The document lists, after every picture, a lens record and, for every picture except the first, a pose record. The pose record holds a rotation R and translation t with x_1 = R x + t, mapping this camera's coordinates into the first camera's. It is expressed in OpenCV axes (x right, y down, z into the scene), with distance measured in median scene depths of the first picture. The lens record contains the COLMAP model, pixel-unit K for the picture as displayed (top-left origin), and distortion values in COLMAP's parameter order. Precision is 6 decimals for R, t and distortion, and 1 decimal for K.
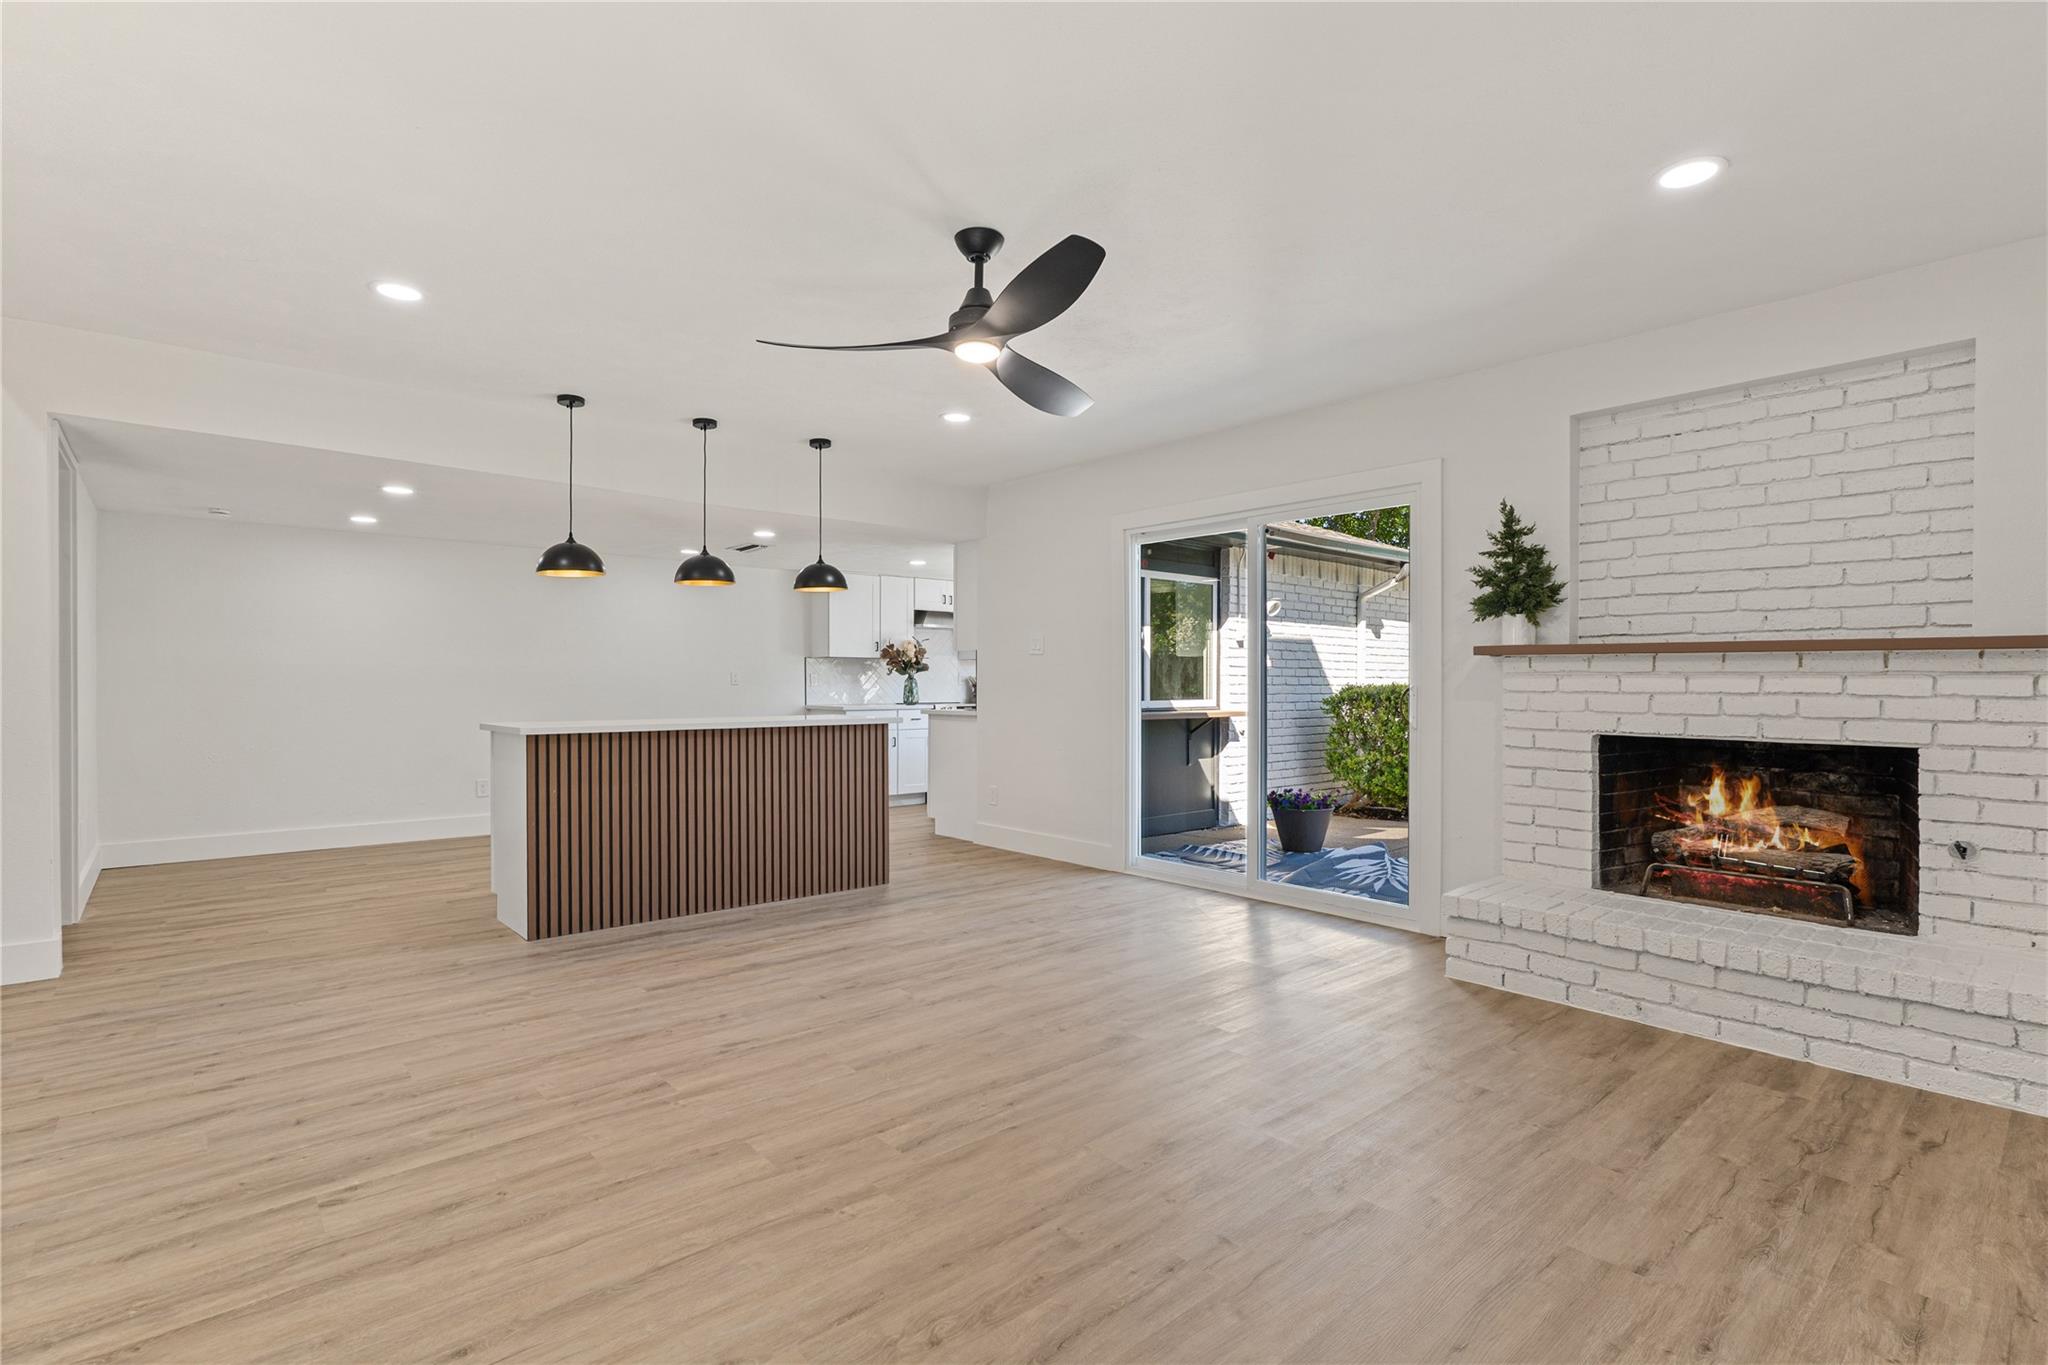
lens RADIAL K [[964.9, 0, 1022.0], [0, 964.9, 687.9], [0, 0, 1]] dist [-0.001721, 0.000546]
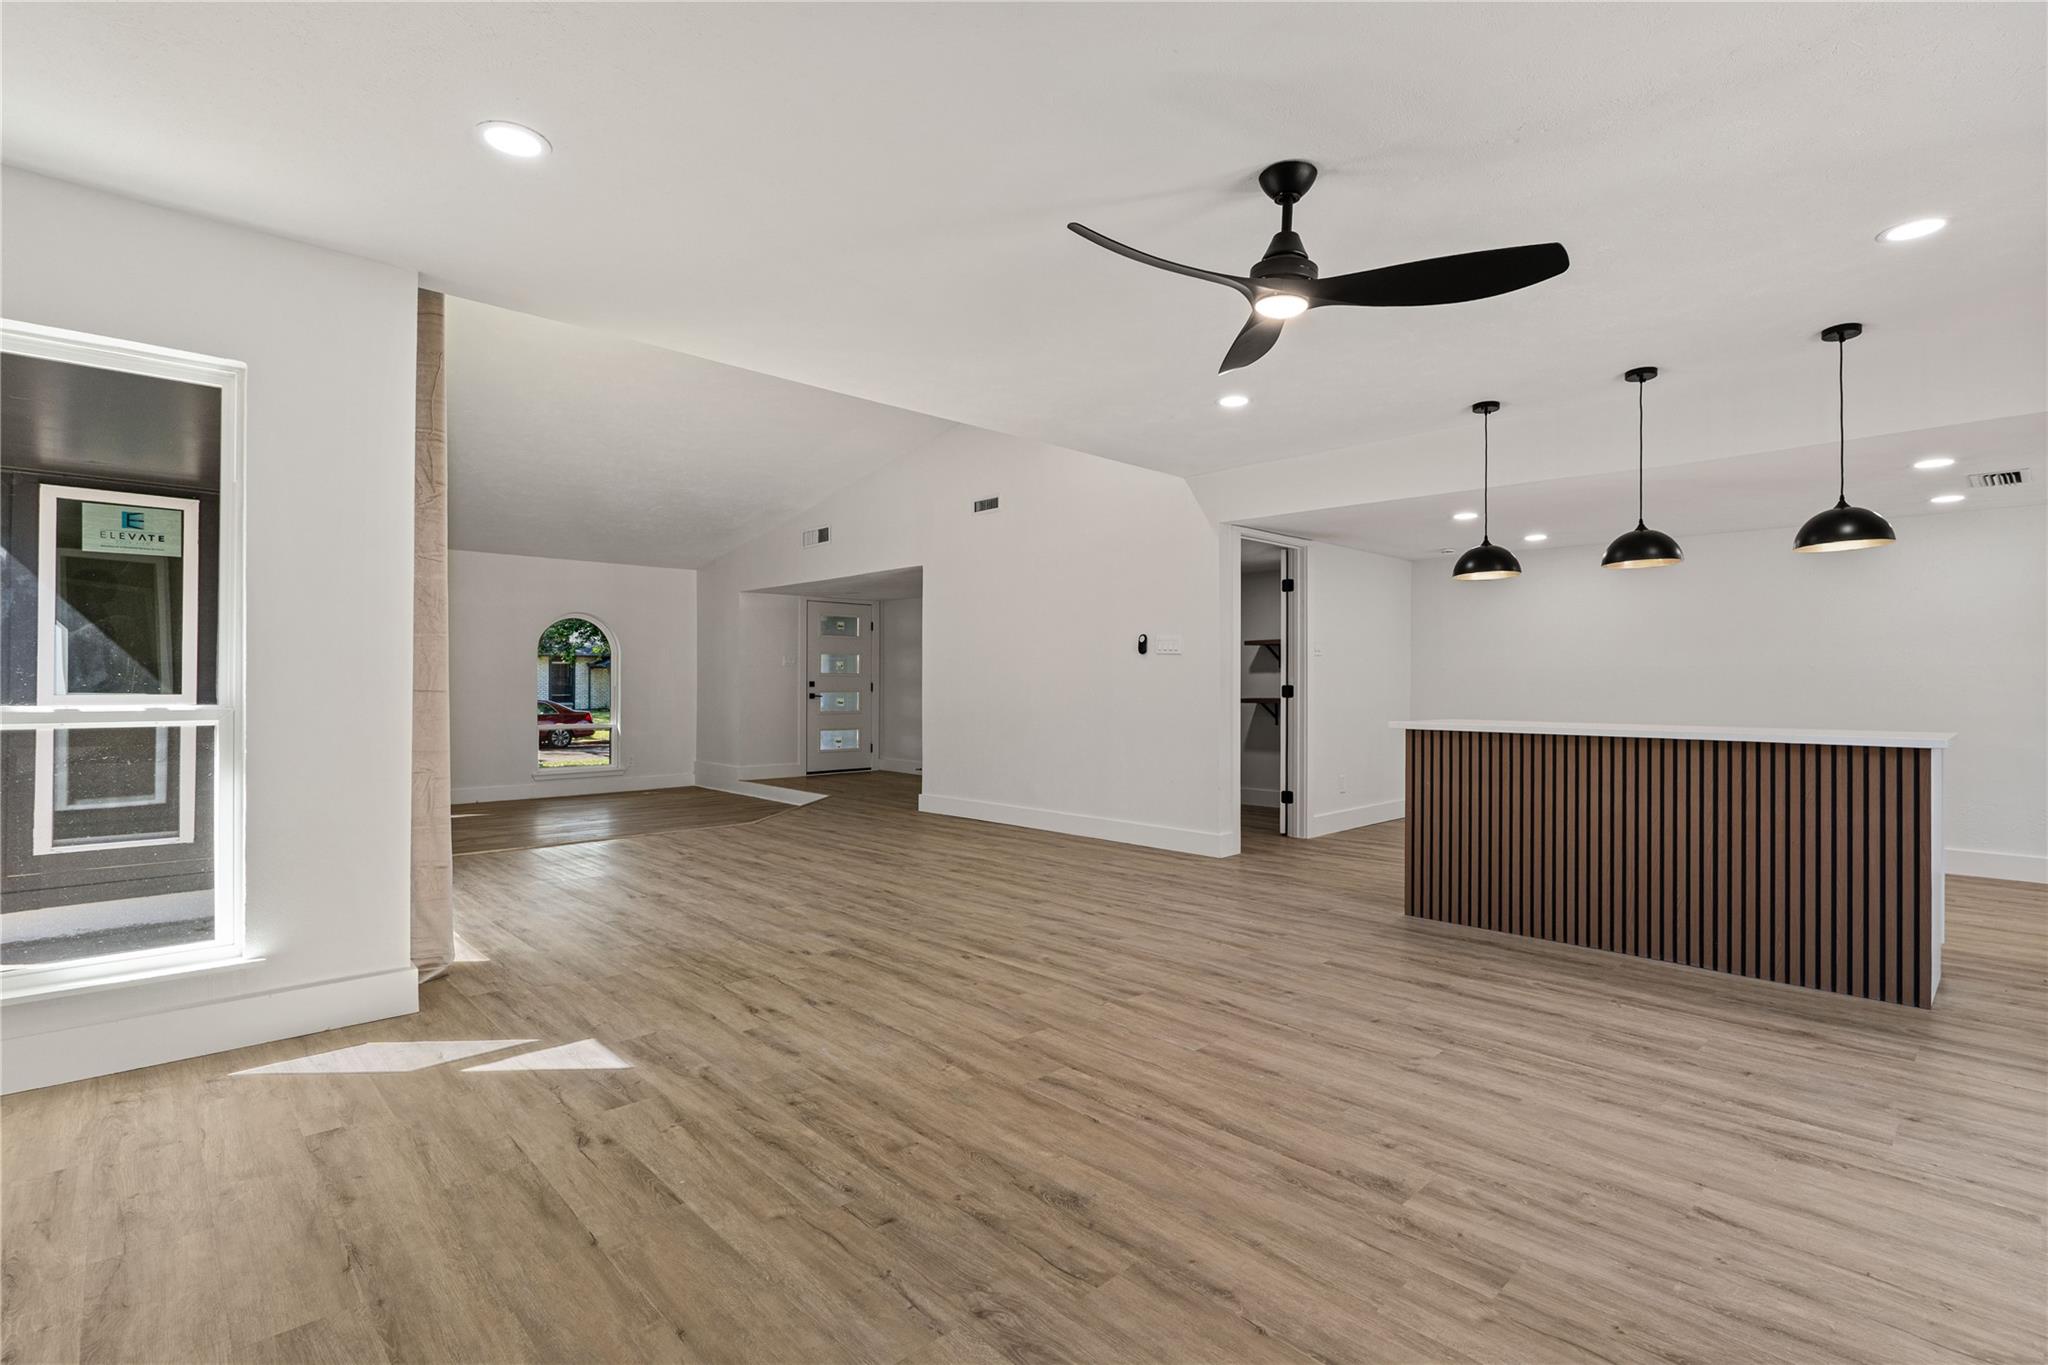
lens RADIAL K [[964.9, 0, 1023.0], [0, 964.9, 679.0], [0, 0, 1]] dist [-0.001721, 0.000546]
pose [[0.036154, -0.002626, -0.999343, 0.714918], [-0.005849, 0.999979, -0.002839, -0.004038], [0.999329, 0.005948, 0.036138, 0.629733]]
